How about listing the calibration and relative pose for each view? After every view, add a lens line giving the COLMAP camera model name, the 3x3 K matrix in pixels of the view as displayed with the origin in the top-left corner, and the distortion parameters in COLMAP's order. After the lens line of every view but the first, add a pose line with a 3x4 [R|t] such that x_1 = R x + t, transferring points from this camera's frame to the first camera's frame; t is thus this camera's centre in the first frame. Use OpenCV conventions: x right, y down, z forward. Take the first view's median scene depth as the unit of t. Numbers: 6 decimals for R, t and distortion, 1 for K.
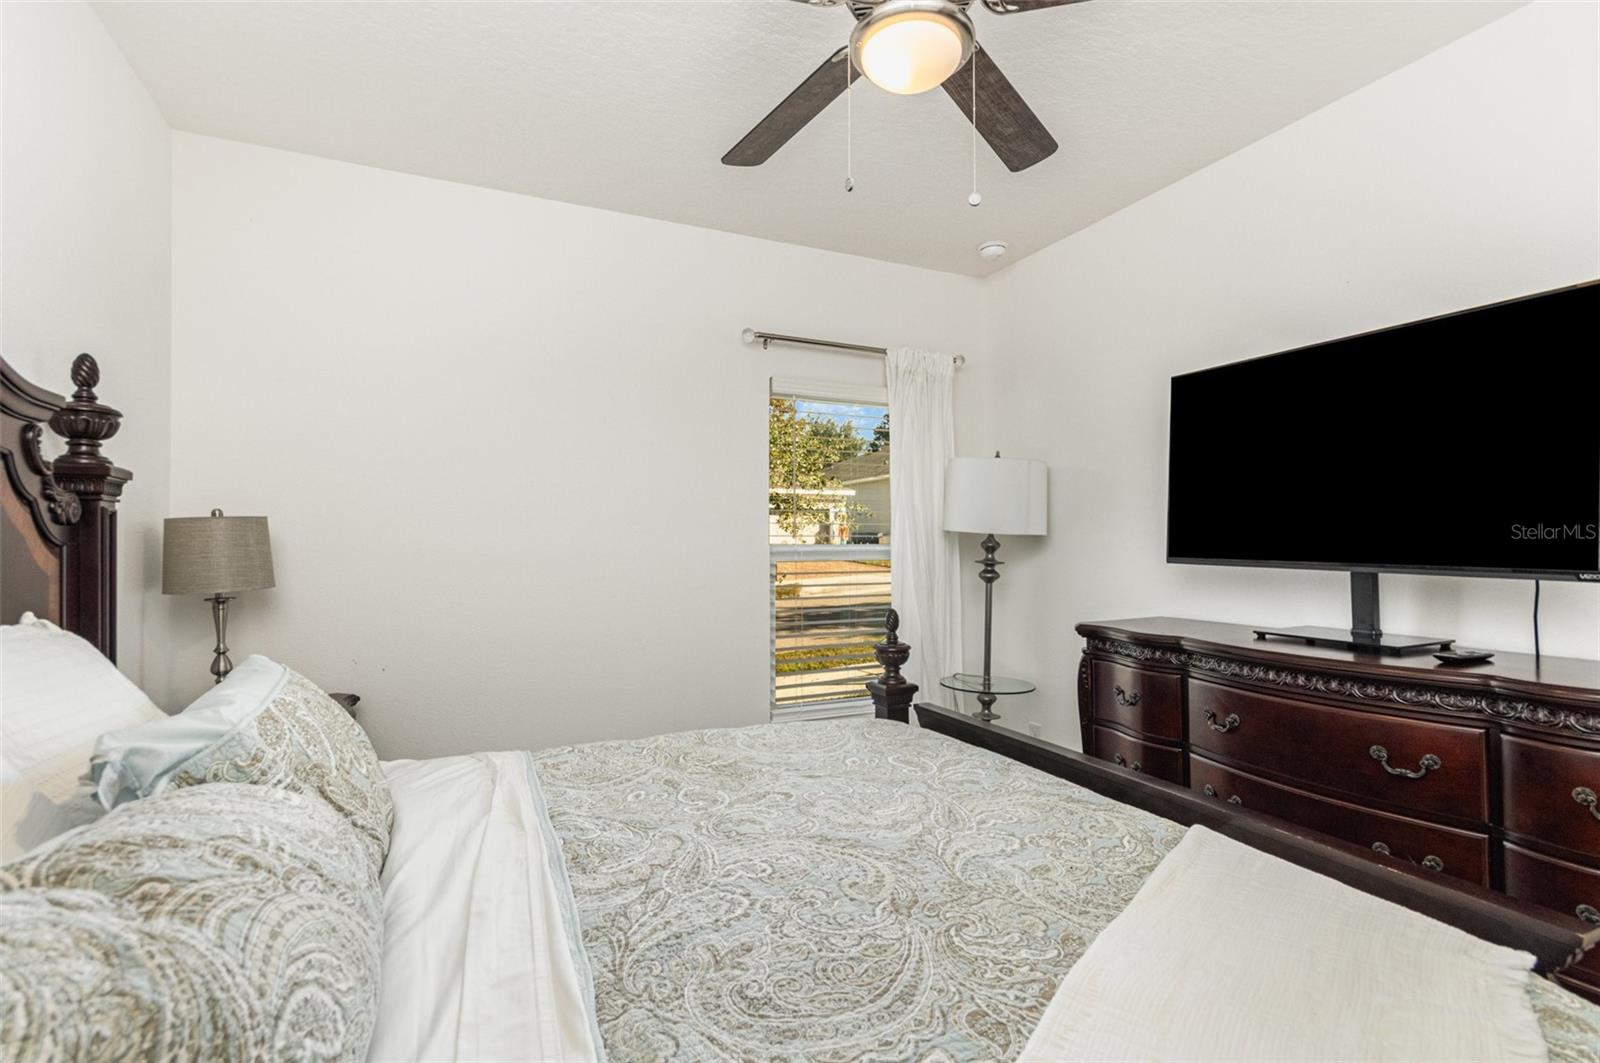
lens RADIAL K [[759.4, 0, 792.3], [0, 759.4, 526.4], [0, 0, 1]] dist [-0.025727, 0.000061]
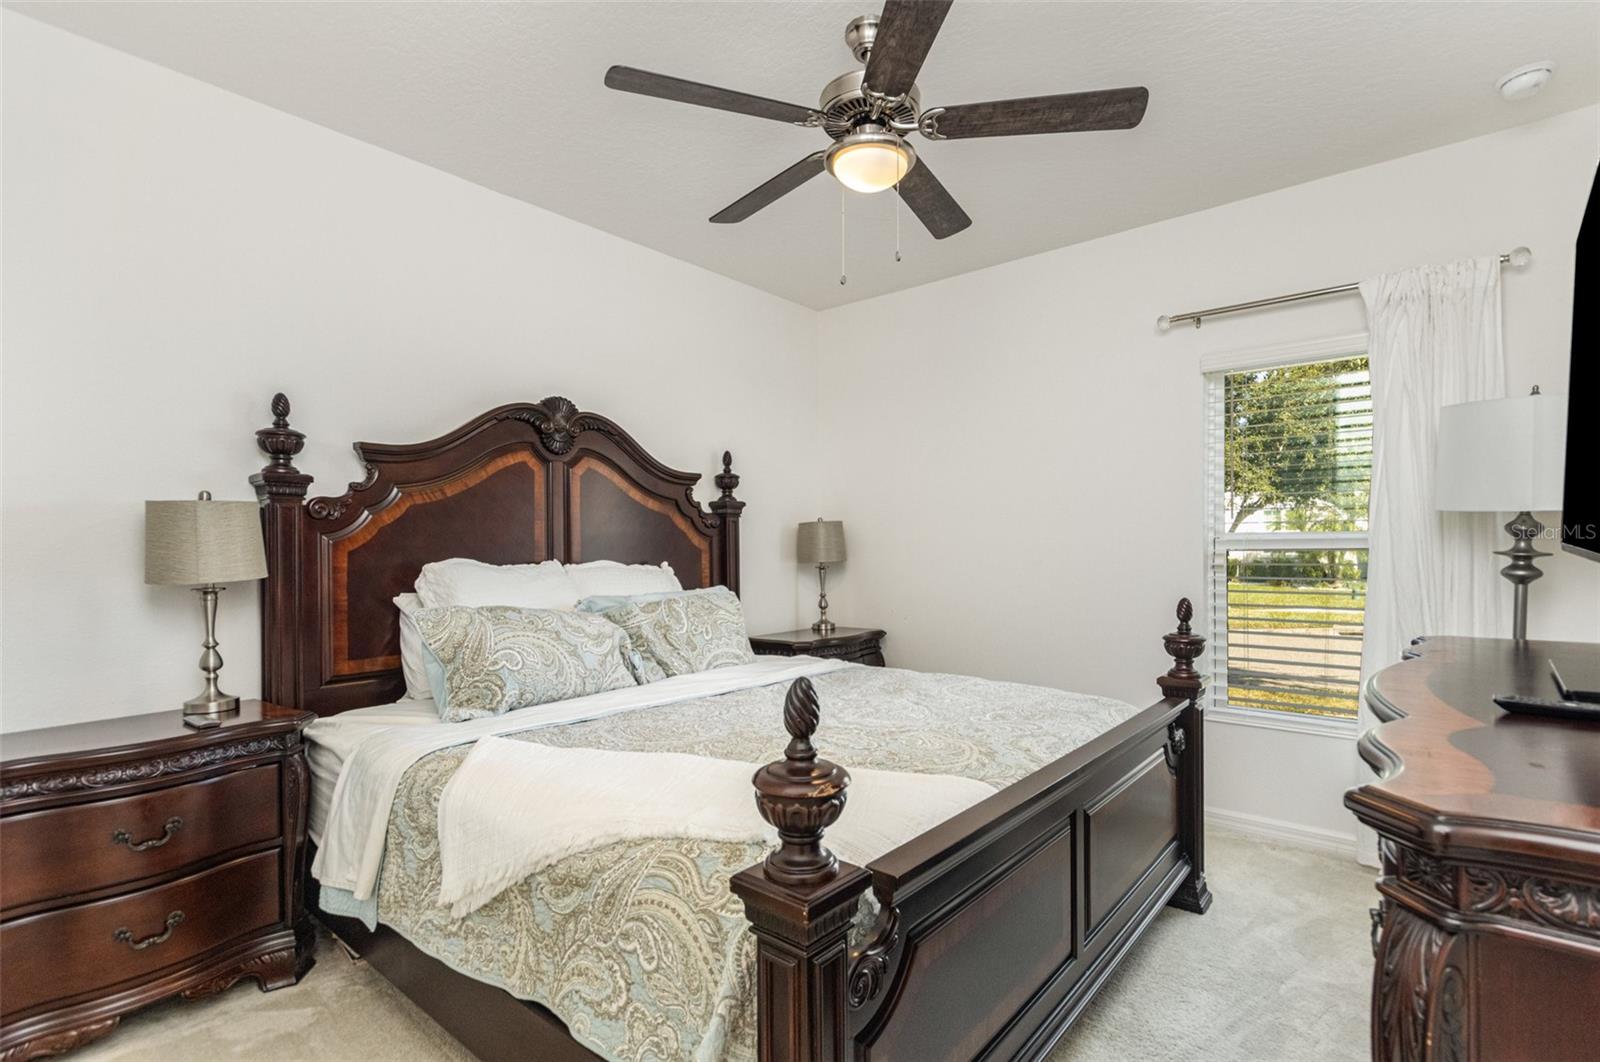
lens RADIAL K [[763.9, 0, 814.9], [0, 763.9, 550.4], [0, 0, 1]] dist [0.001639, 0.000335]
pose [[0.423524, 0.006387, -0.905862, 0.807294], [0.027572, 0.999421, 0.019938, 0.017646], [0.905465, -0.033421, 0.423102, 0.182356]]
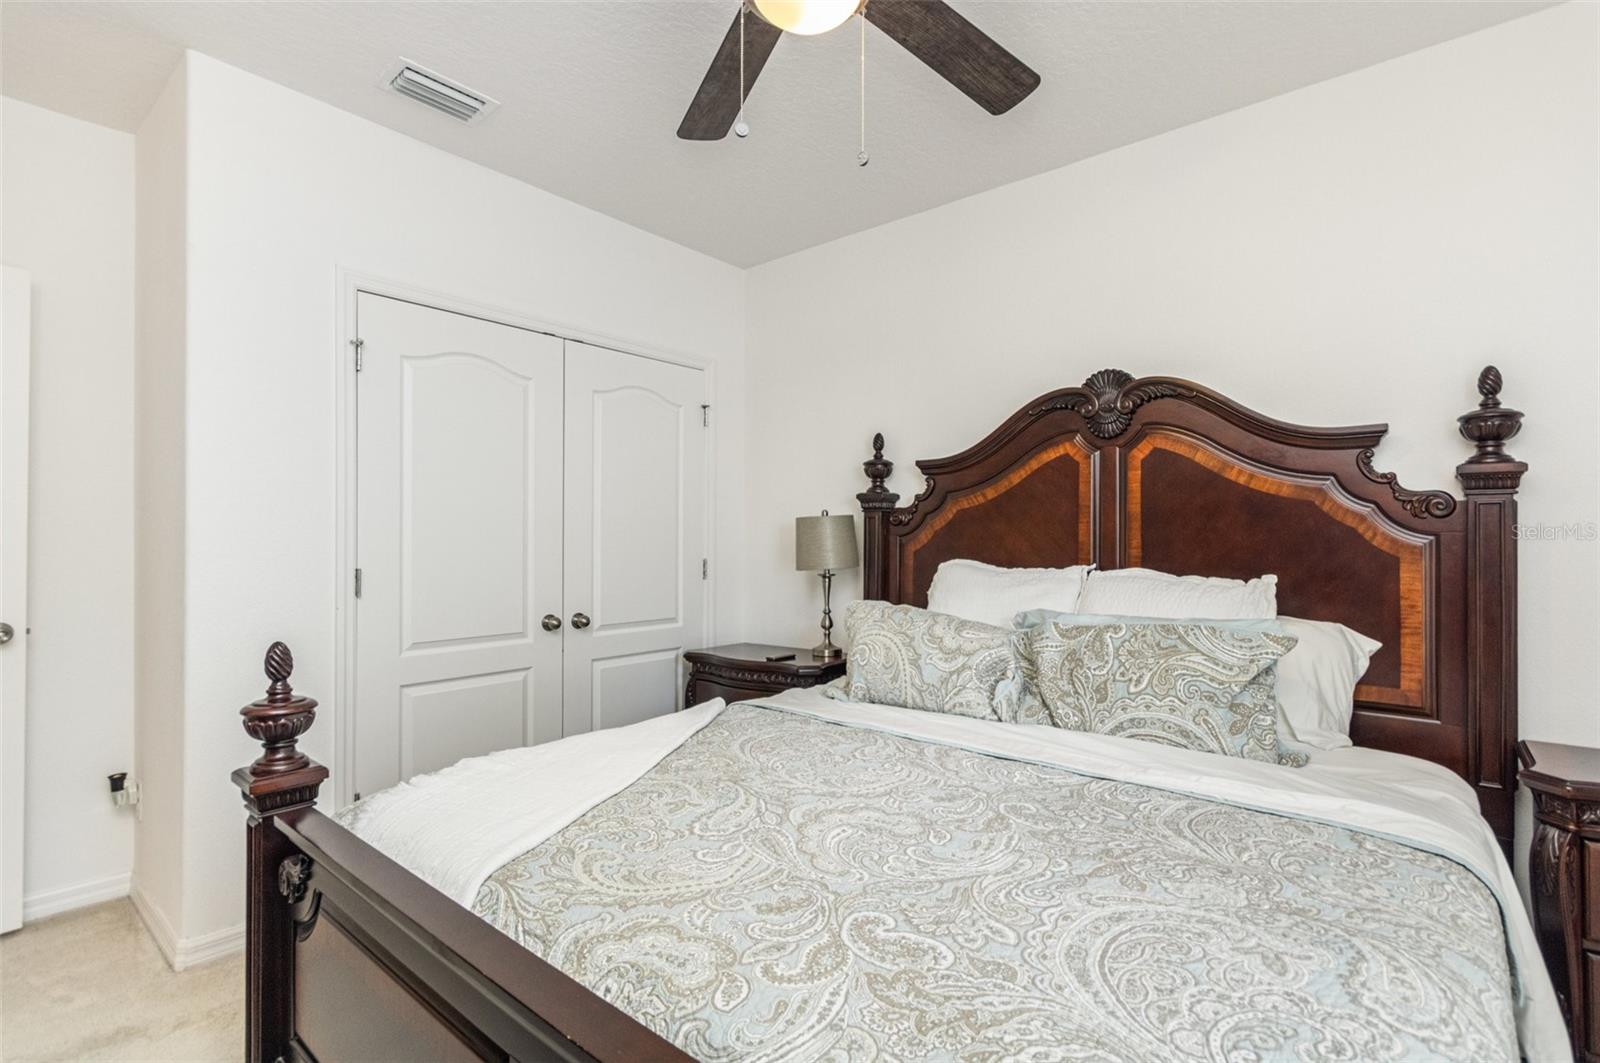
lens RADIAL K [[750.0, 0, 800.0], [0, 750.0, 531.5], [0, 0, 1]] dist [-0.001107, 0.000167]
pose [[-0.906769, -0.005685, -0.421590, 0.318653], [0.011315, 0.999221, -0.037810, 0.034301], [0.421477, -0.039055, -0.905998, 1.058036]]
